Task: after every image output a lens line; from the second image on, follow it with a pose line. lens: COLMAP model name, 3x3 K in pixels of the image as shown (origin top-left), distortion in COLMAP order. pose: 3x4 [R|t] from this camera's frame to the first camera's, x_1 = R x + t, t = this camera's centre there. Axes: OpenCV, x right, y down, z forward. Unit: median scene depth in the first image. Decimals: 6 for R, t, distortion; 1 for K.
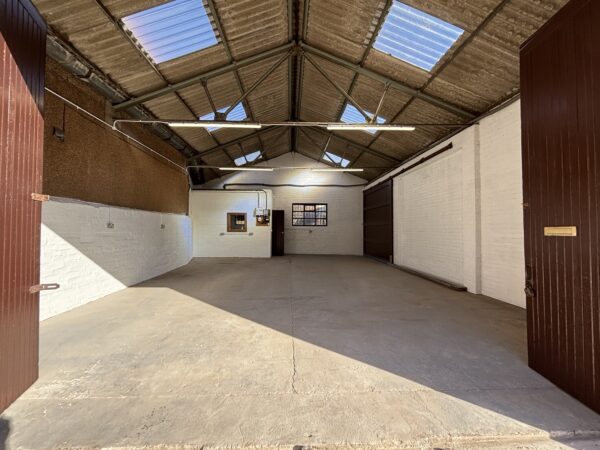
lens RADIAL K [[240.9, 0, 300.8], [0, 240.9, 226.2], [0, 0, 1]] dist [0.000088, 0.000001]
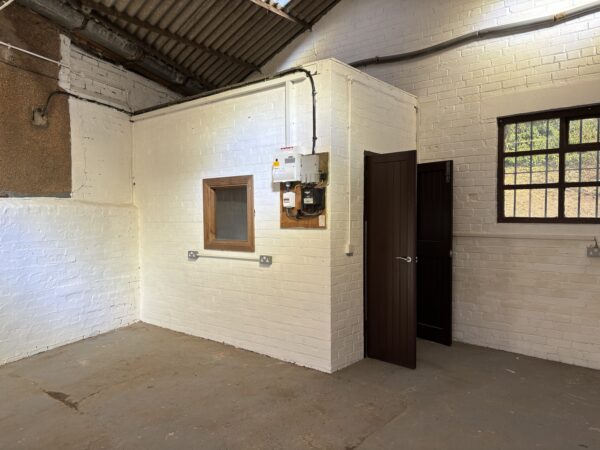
lens RADIAL K [[447.7, 0, 299.4], [0, 447.7, 223.3], [0, 0, 1]] dist [0.028056, -0.014222]
pose [[0.742682, 0.001752, -0.669643, 0.124999], [0.020741, 0.999457, 0.025618, -0.016725], [0.669324, -0.032916, 0.742242, 0.683936]]
